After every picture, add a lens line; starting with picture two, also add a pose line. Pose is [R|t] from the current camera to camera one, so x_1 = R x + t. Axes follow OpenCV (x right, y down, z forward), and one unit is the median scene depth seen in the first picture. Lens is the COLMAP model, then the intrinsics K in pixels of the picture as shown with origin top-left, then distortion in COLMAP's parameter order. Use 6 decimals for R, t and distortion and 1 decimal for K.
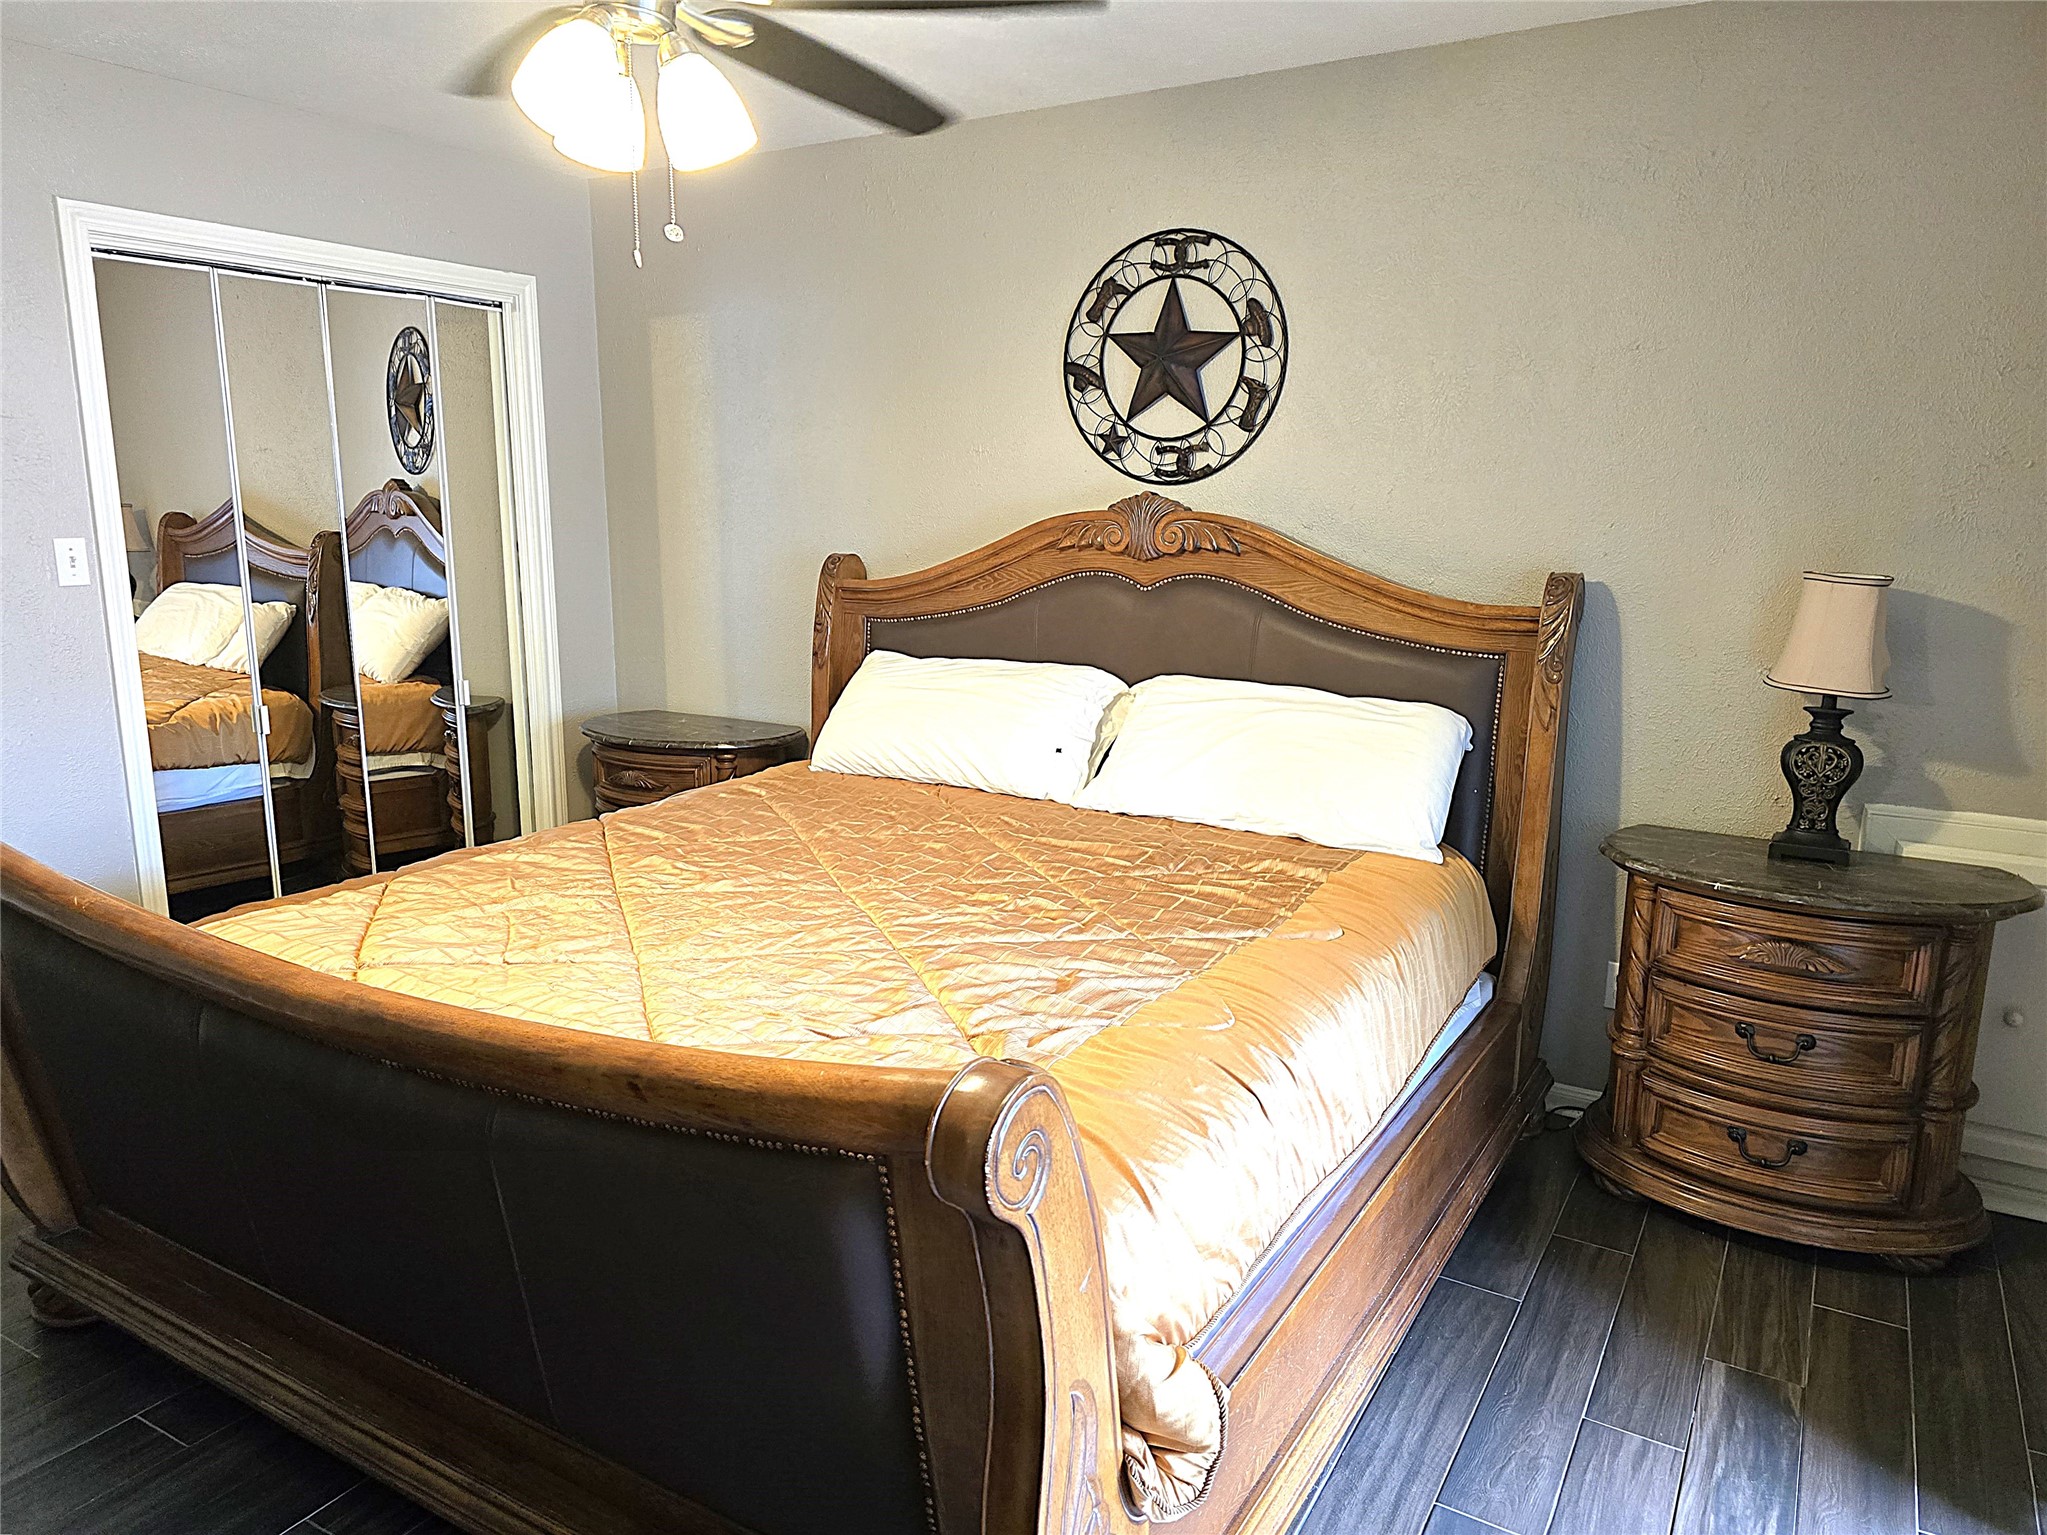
lens RADIAL K [[1398.2, 0, 1025.9], [0, 1398.2, 785.9], [0, 0, 1]] dist [0.030947, -0.010277]
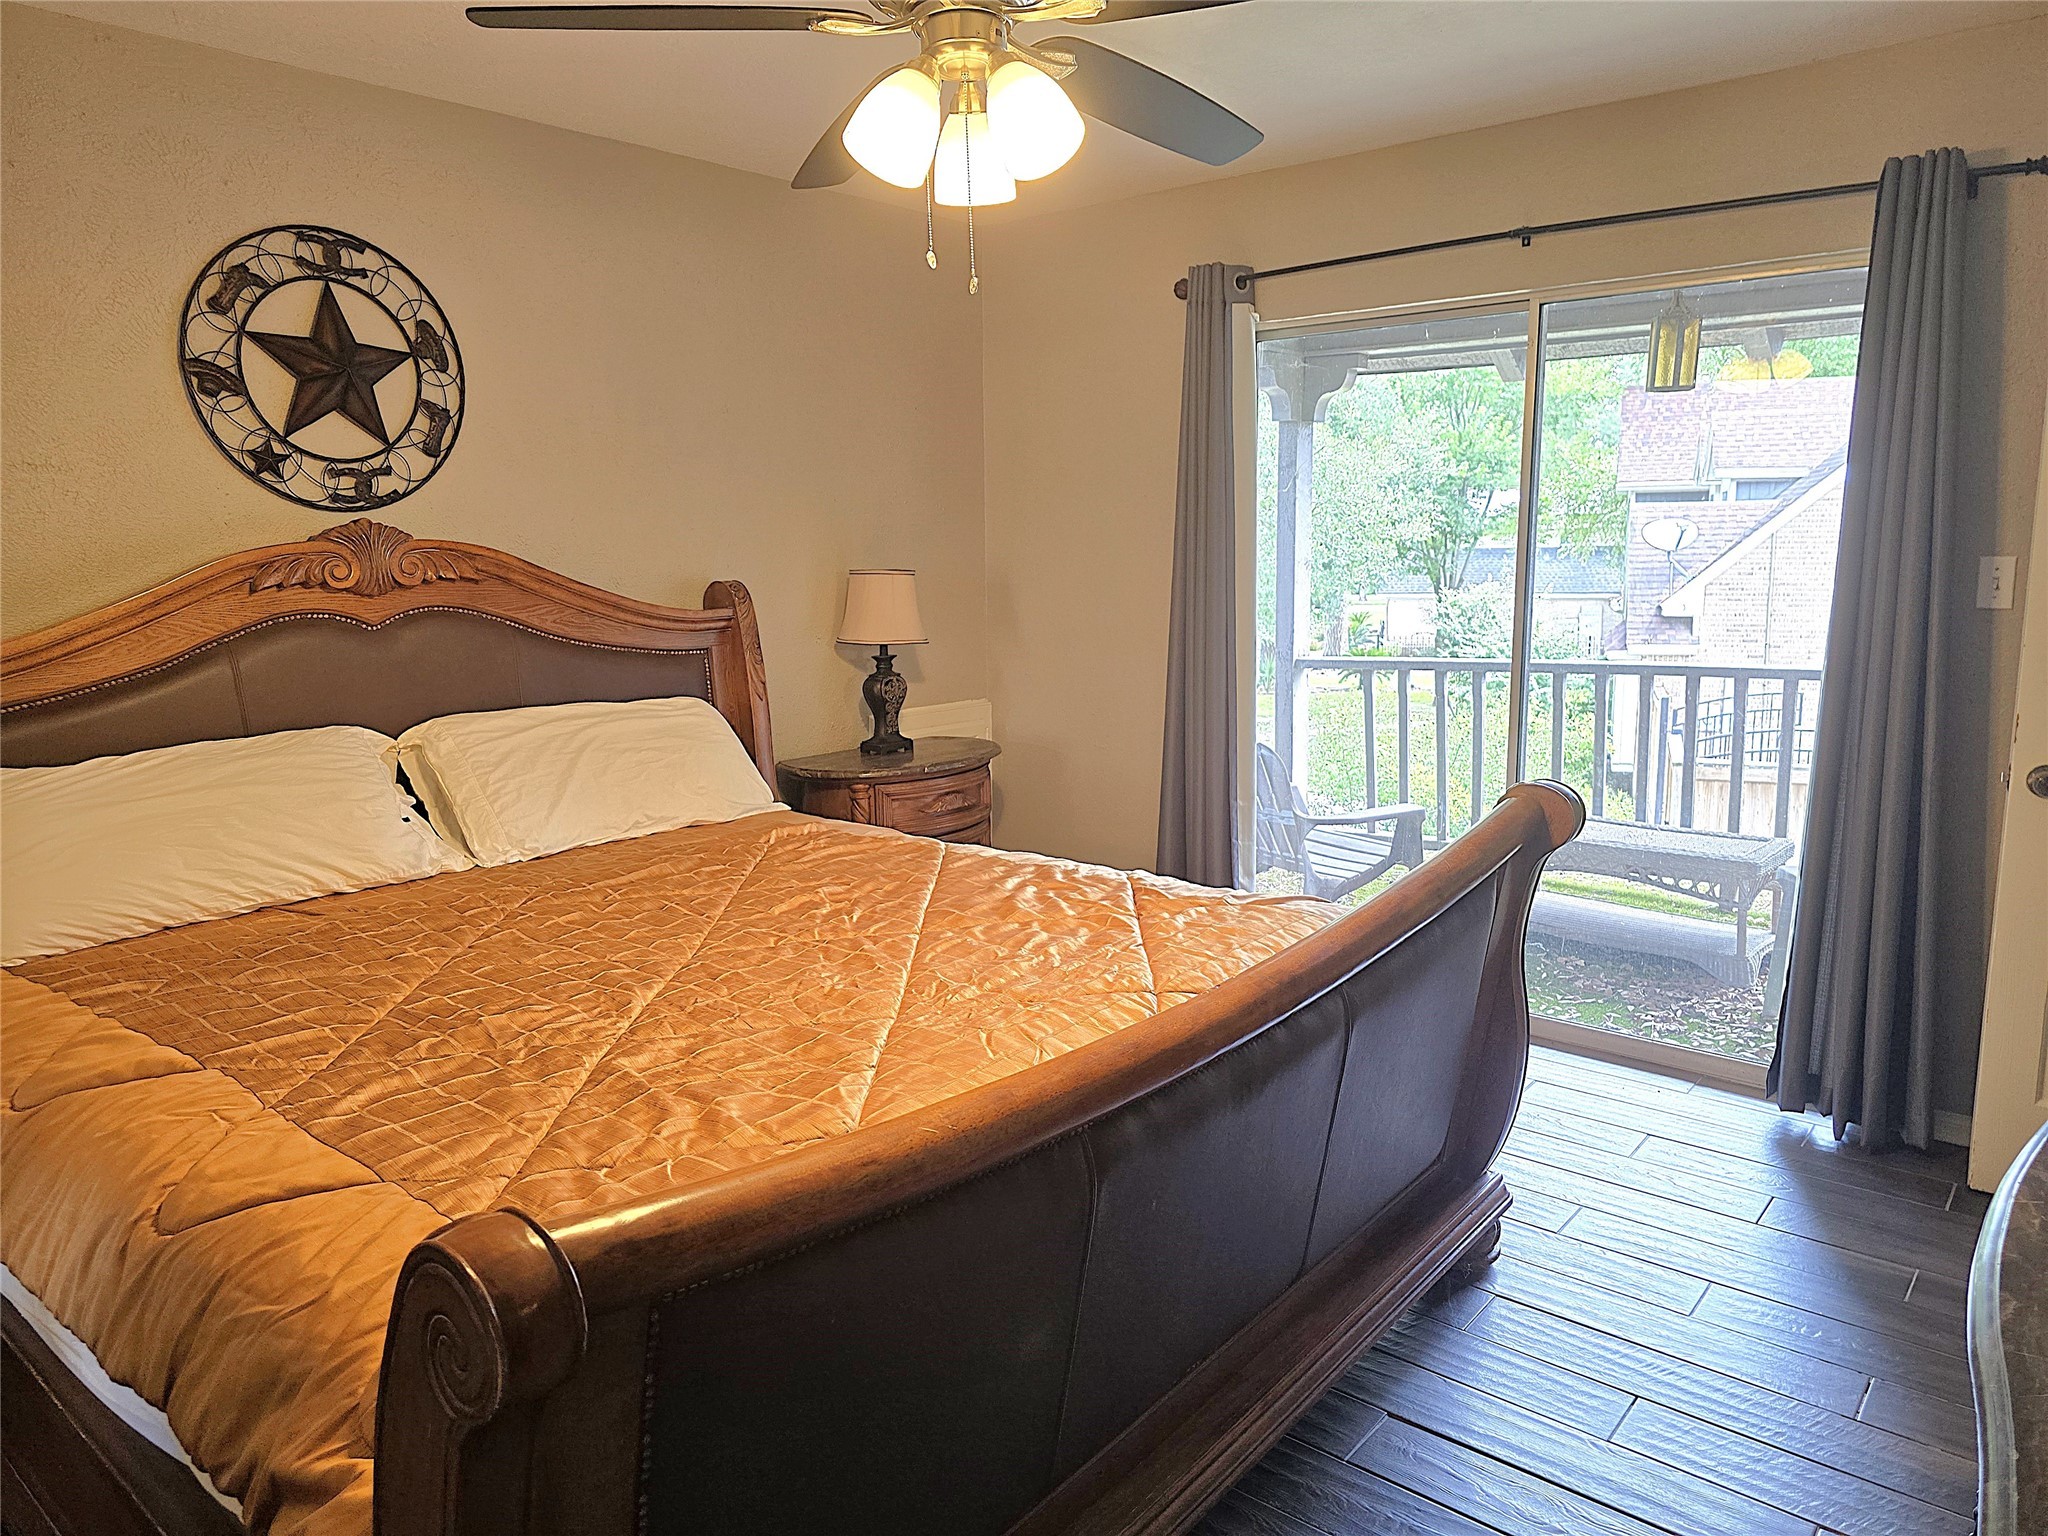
lens RADIAL K [[1398.9, 0, 1028.5], [0, 1398.9, 755.3], [0, 0, 1]] dist [0.030947, -0.010277]
pose [[0.153391, -0.171351, 0.973196, -0.744023], [0.211727, 0.967678, 0.137007, -0.099201], [-0.965216, 0.185036, 0.184713, 0.459316]]
